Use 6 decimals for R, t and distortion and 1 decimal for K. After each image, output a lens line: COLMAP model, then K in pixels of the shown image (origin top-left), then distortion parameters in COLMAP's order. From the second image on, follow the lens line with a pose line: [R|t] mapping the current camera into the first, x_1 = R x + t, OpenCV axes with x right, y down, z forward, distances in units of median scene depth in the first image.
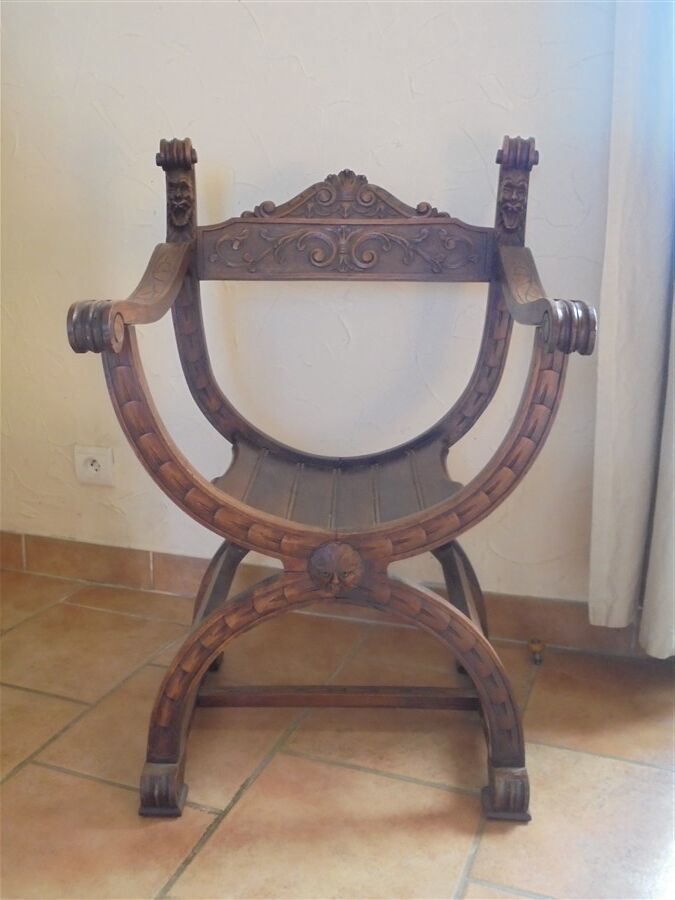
lens RADIAL K [[889.0, 0, 337.2], [0, 889.0, 447.1], [0, 0, 1]] dist [-0.048179, 0.000000]
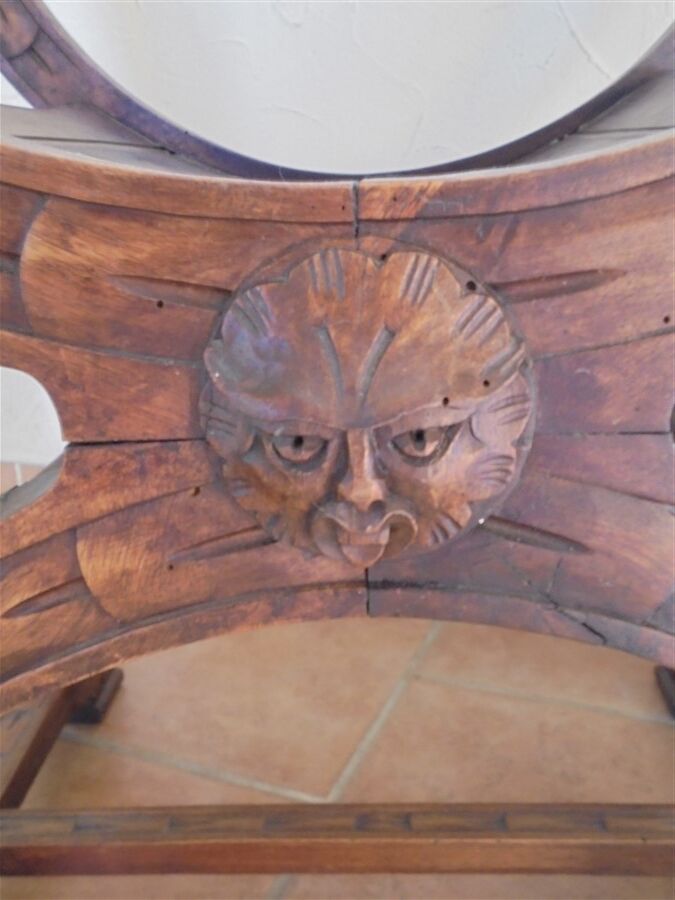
lens RADIAL K [[889.0, 0, 336.6], [0, 889.0, 450.7], [0, 0, 1]] dist [-0.048179, 0.000000]
pose [[0.998616, -0.032593, -0.041275, 0.000294], [0.035756, 0.996283, 0.078367, 0.104055], [0.038567, -0.079734, 0.996070, 0.665811]]
